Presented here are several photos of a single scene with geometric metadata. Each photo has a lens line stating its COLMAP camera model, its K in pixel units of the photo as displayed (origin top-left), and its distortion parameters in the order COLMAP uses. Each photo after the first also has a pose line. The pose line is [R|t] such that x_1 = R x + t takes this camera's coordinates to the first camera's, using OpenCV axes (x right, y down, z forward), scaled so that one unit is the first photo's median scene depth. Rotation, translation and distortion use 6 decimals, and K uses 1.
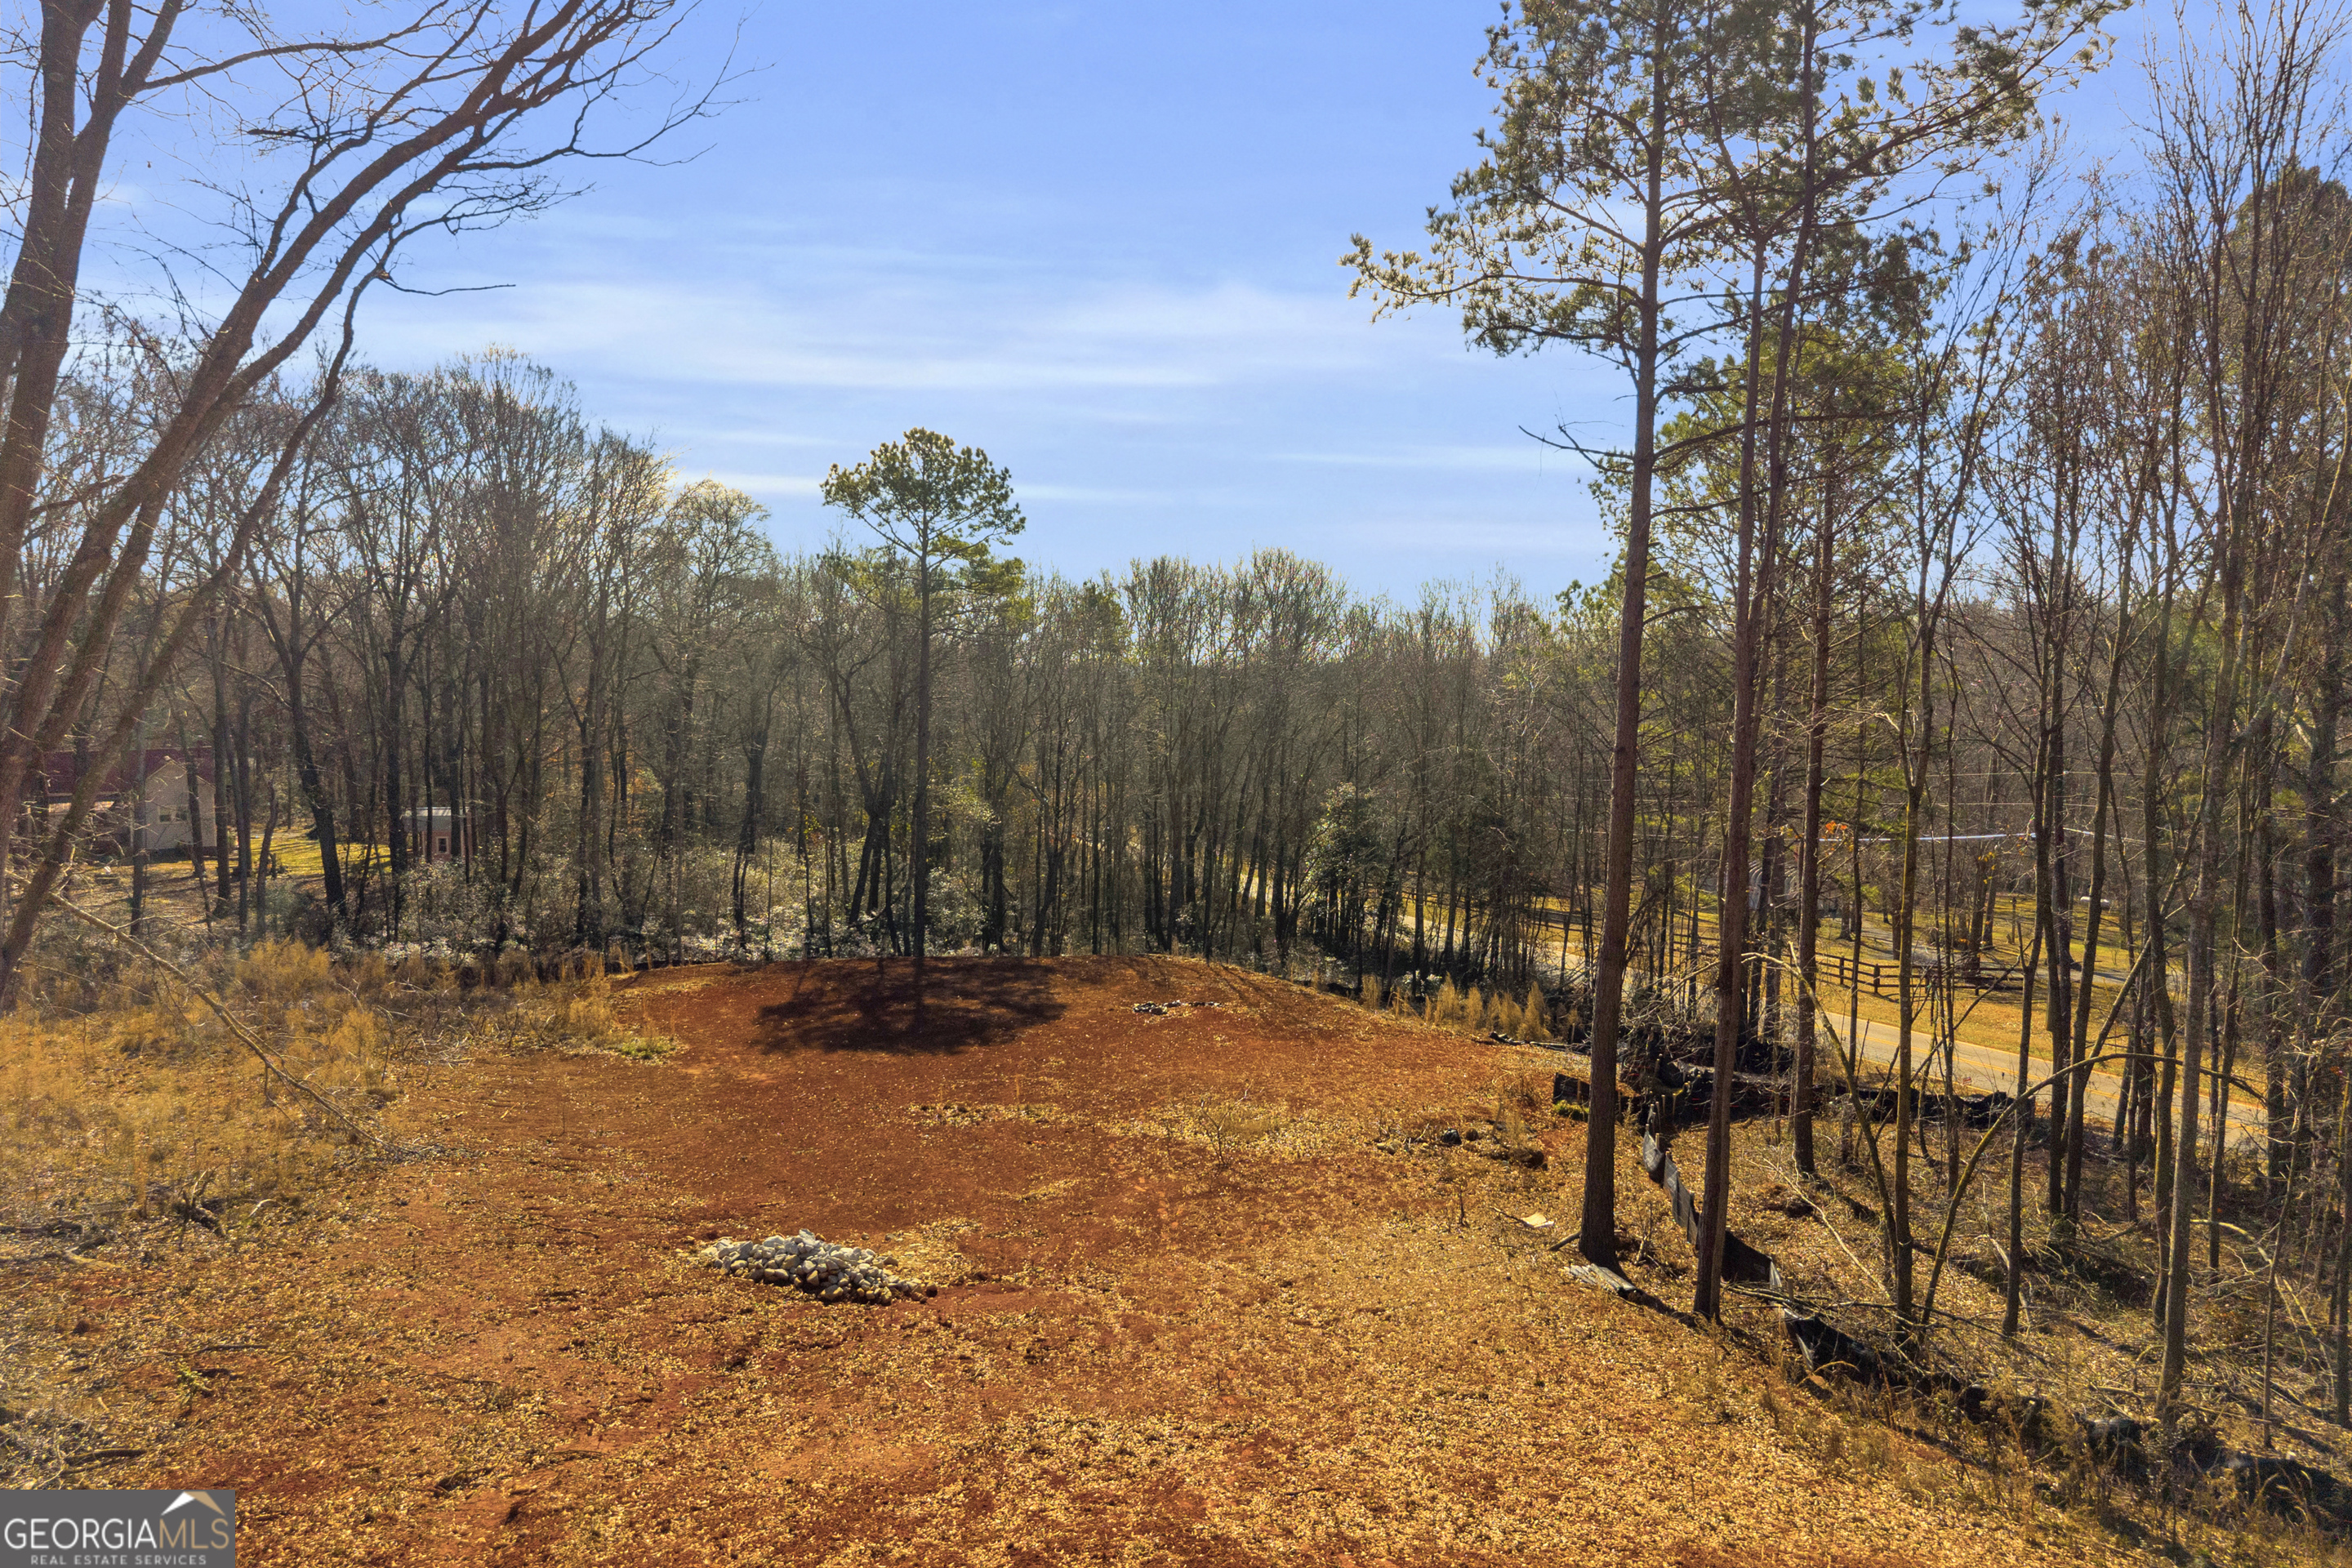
lens RADIAL K [[1432.1, 0, 1127.9], [0, 1432.1, 720.4], [0, 0, 1]] dist [0.002861, -0.001488]
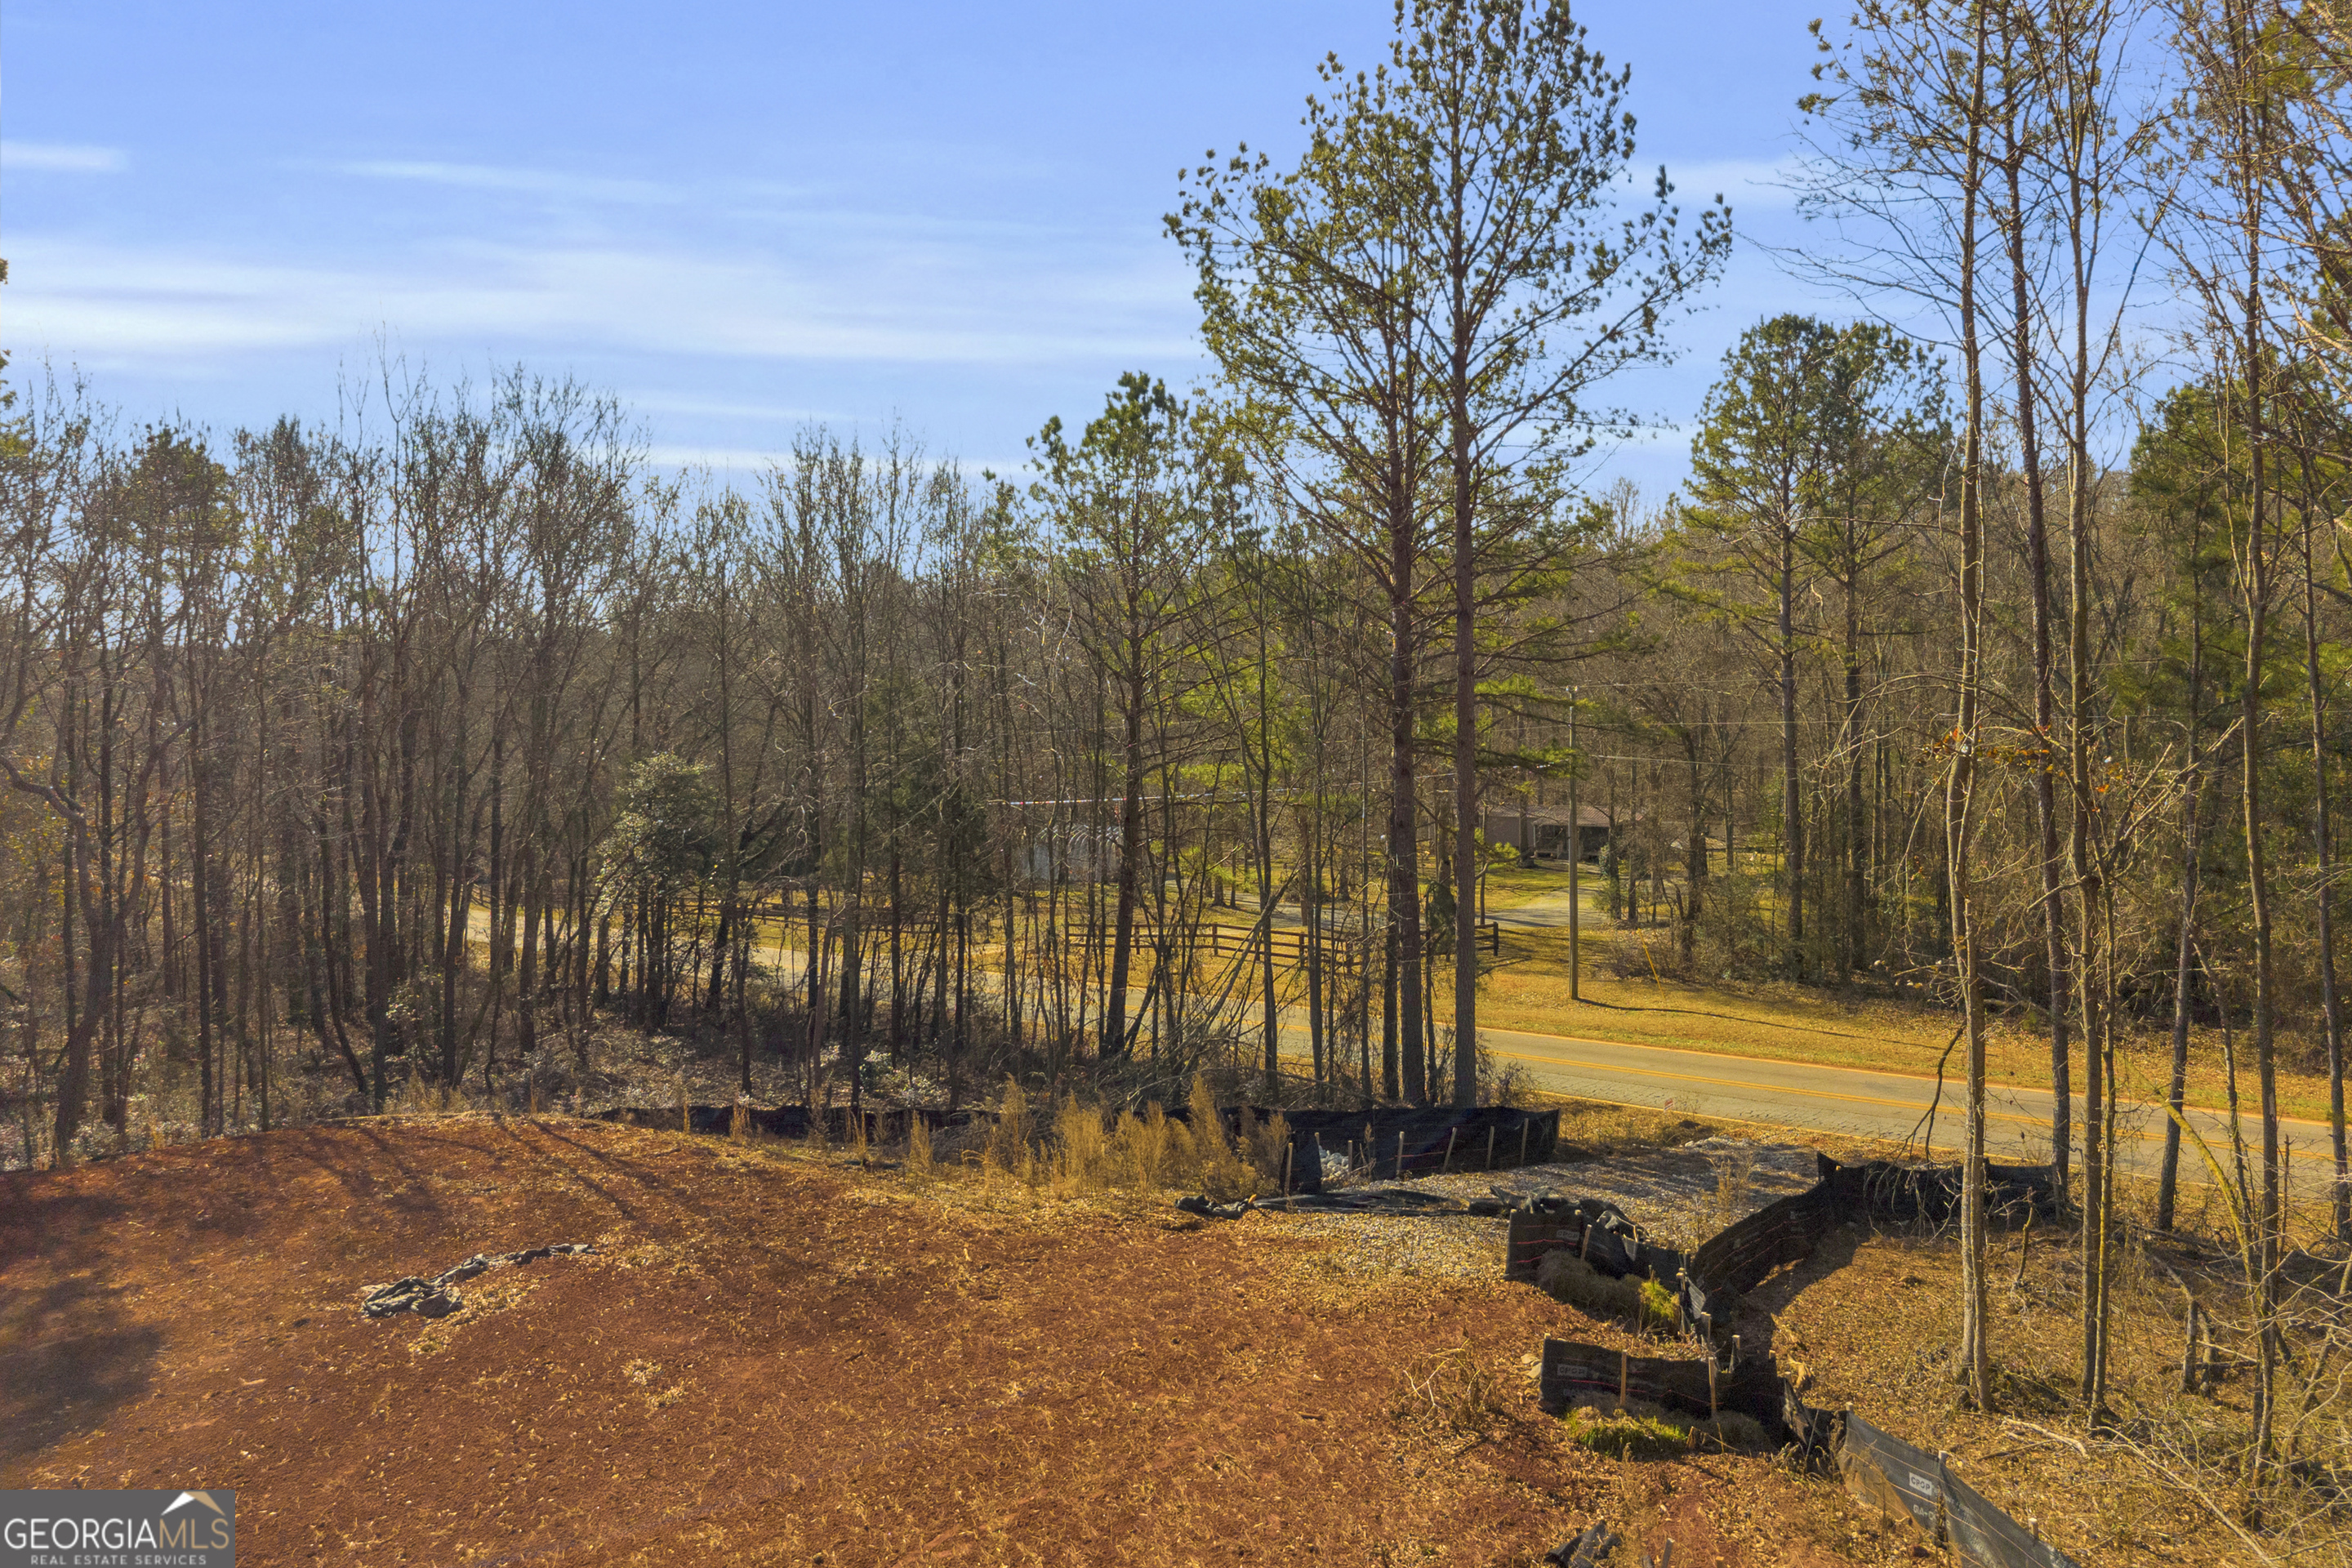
lens RADIAL K [[1432.1, 0, 1127.9], [0, 1432.1, 720.4], [0, 0, 1]] dist [0.002861, -0.001488]
pose [[0.839478, -0.039130, 0.541983, -0.019088], [0.032324, 0.999234, 0.022076, 0.023396], [-0.542432, -0.001013, 0.840099, 0.371322]]
